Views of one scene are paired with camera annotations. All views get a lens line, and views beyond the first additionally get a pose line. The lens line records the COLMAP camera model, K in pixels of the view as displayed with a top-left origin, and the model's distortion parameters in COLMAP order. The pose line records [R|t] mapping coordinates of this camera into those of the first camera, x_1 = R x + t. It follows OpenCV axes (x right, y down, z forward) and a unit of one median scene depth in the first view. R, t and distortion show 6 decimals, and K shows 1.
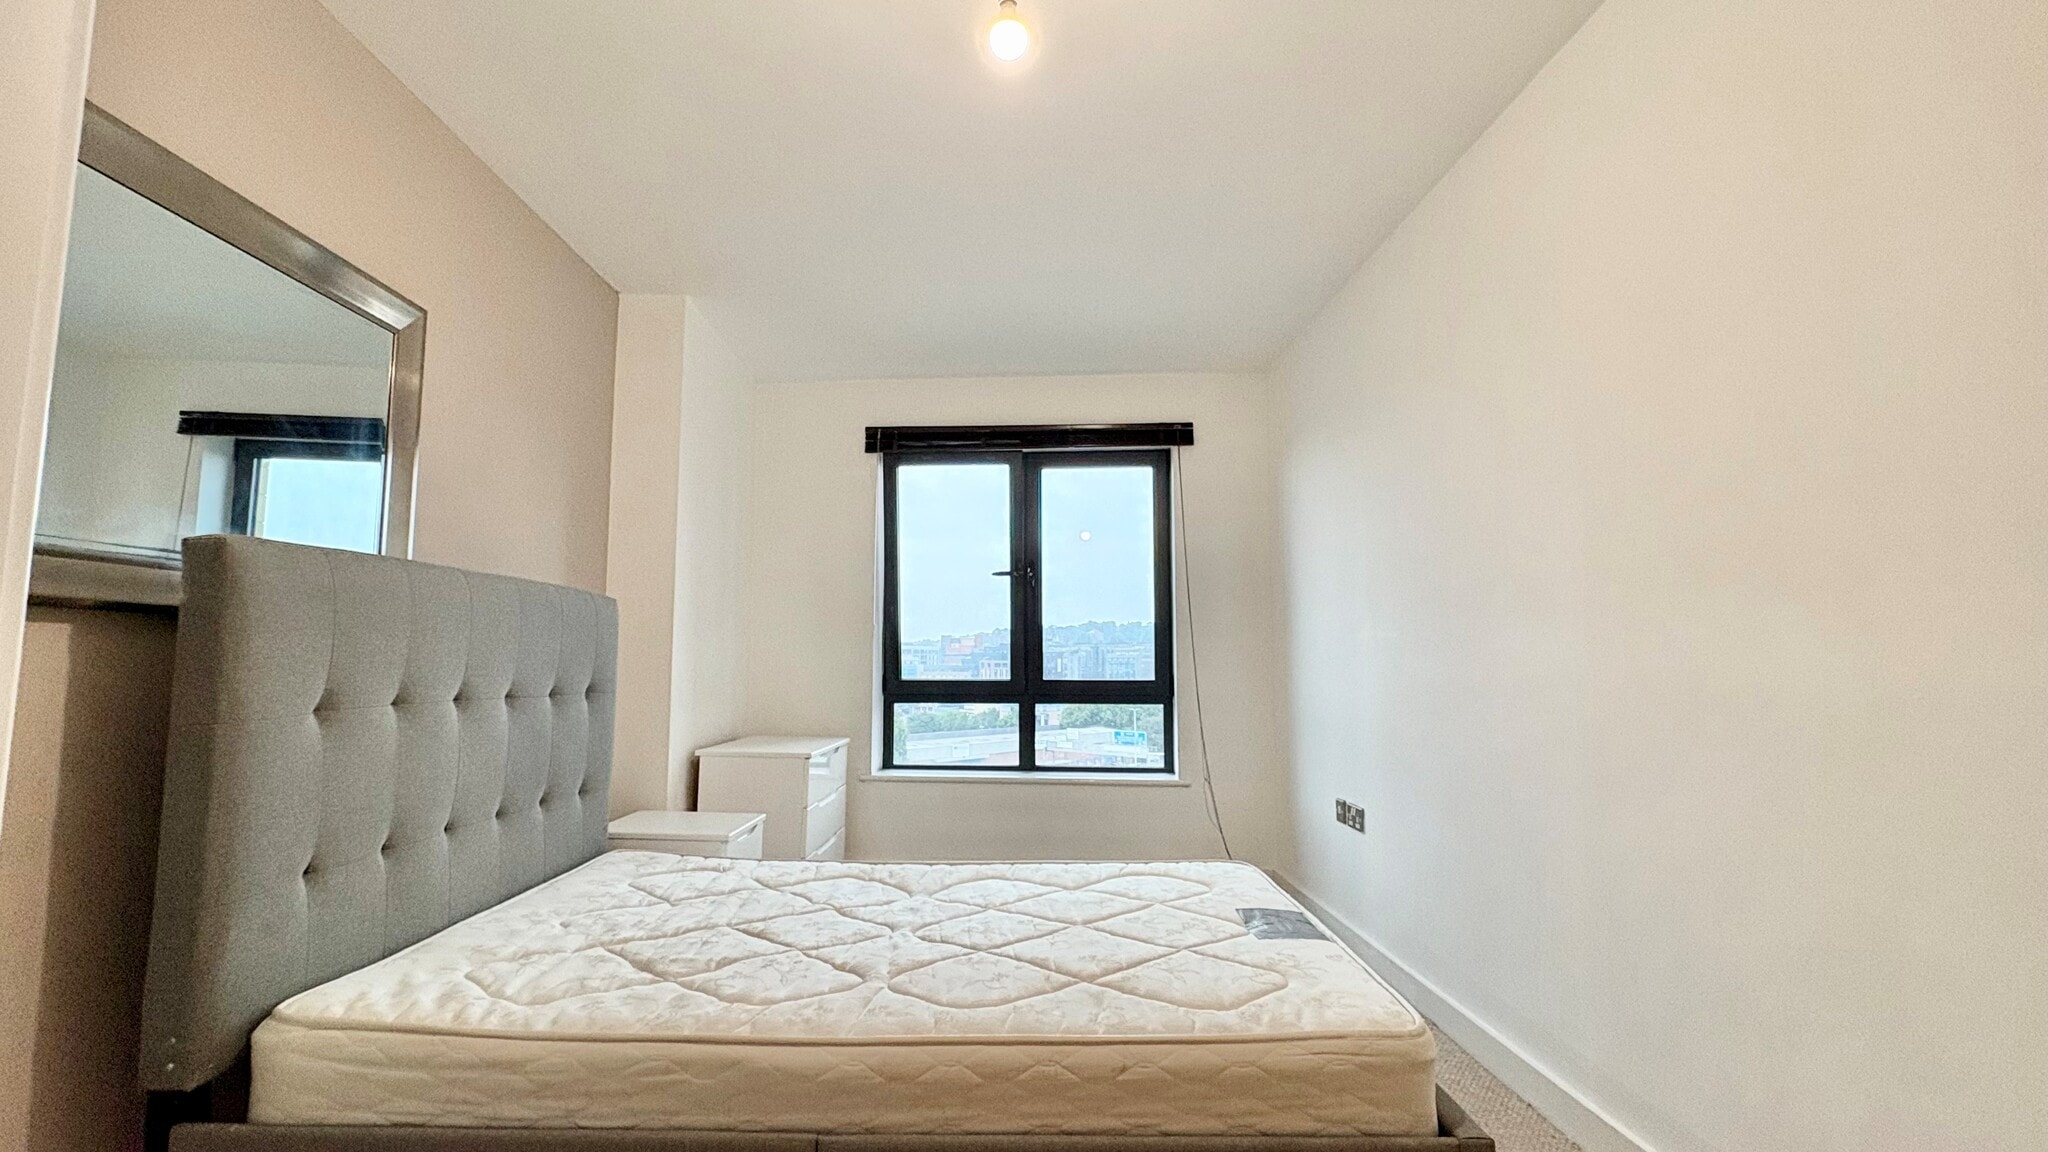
lens RADIAL K [[956.0, 0, 1010.0], [0, 956.0, 596.1], [0, 0, 1]] dist [-0.005690, 0.001609]
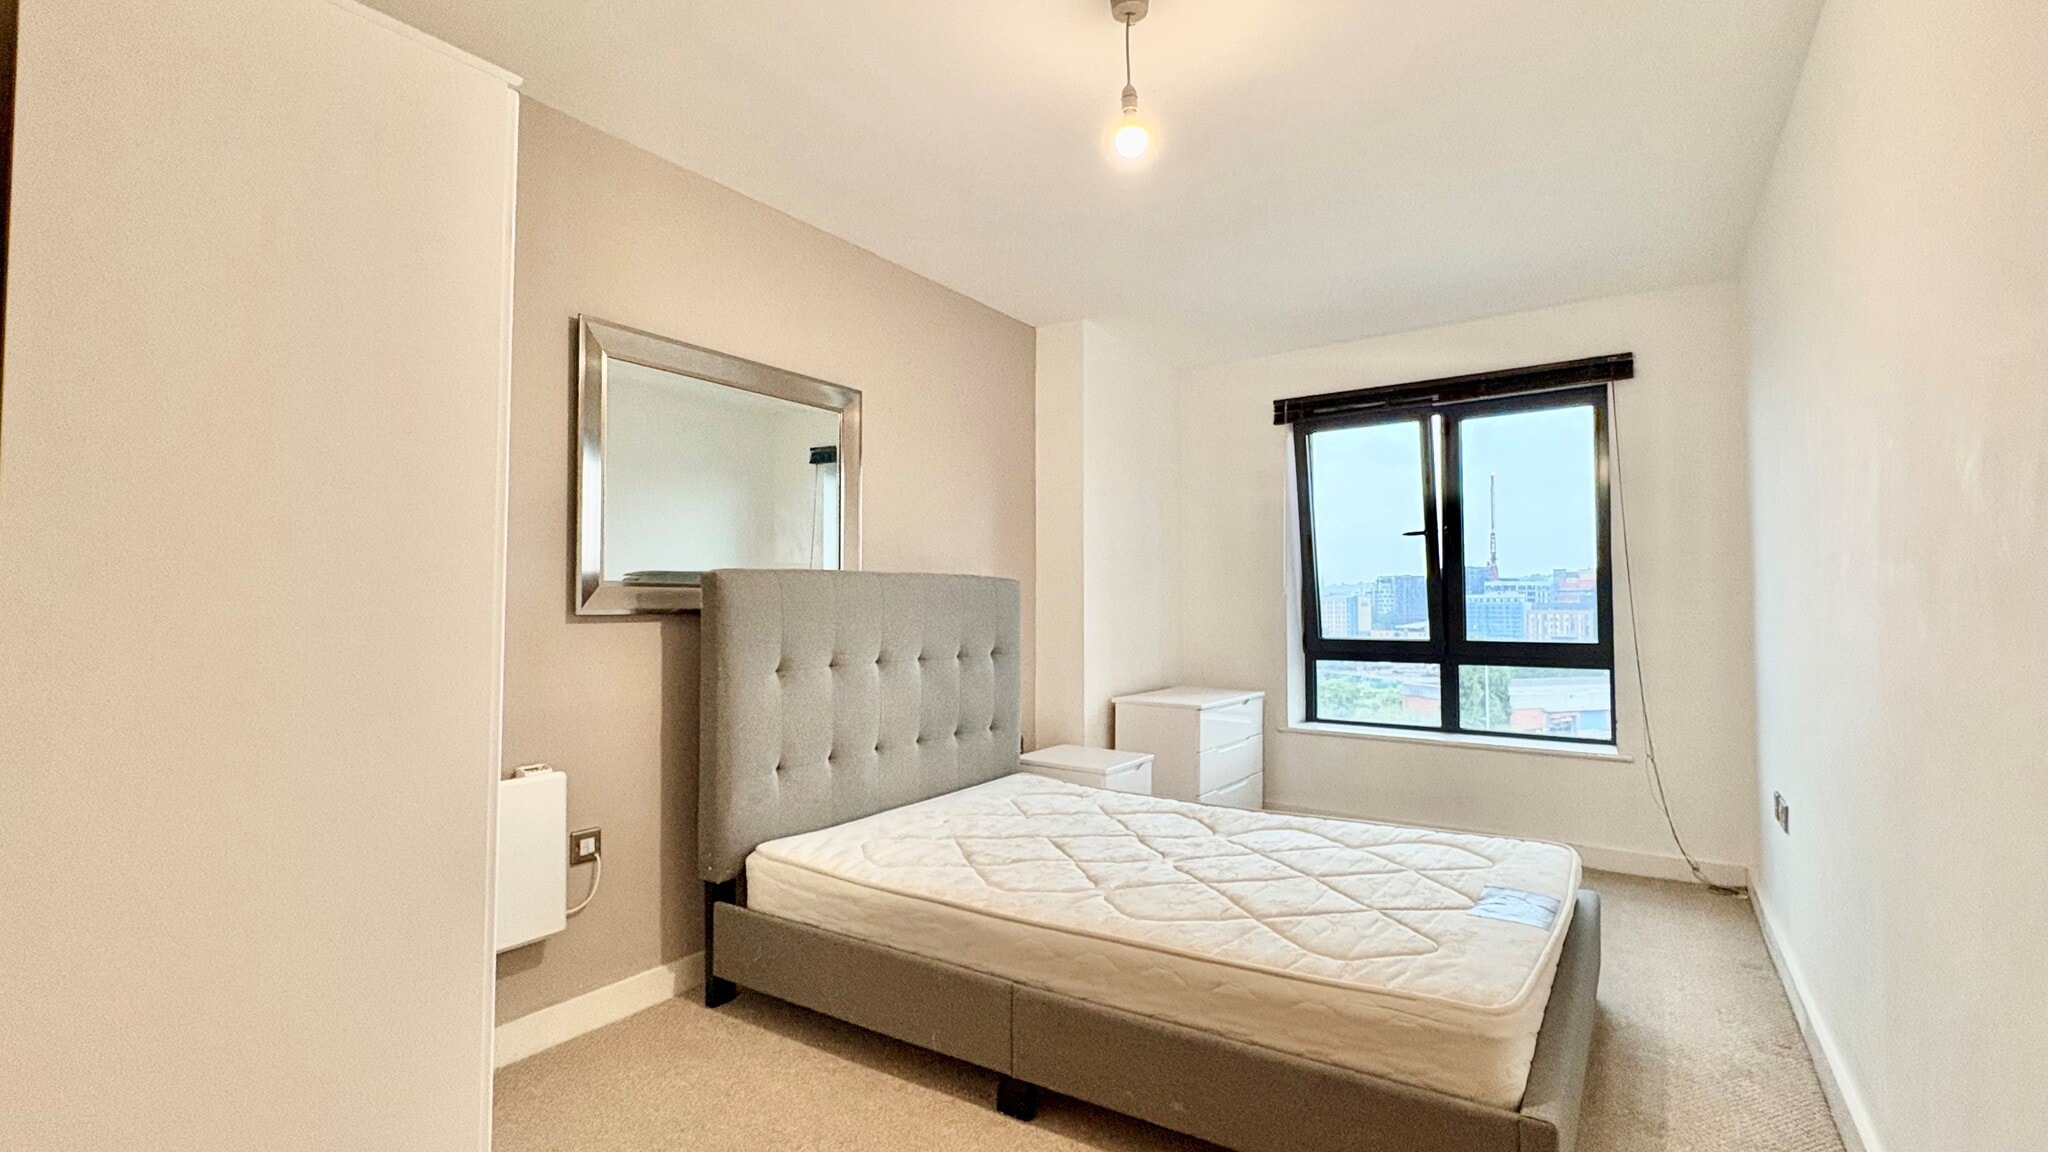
lens RADIAL K [[956.0, 0, 1025.2], [0, 956.0, 588.3], [0, 0, 1]] dist [-0.005690, 0.001609]
pose [[0.834173, -0.015469, -0.551286, 0.477647], [0.045750, 0.998102, 0.041220, -0.061879], [0.549602, -0.059606, 0.833298, -0.109188]]
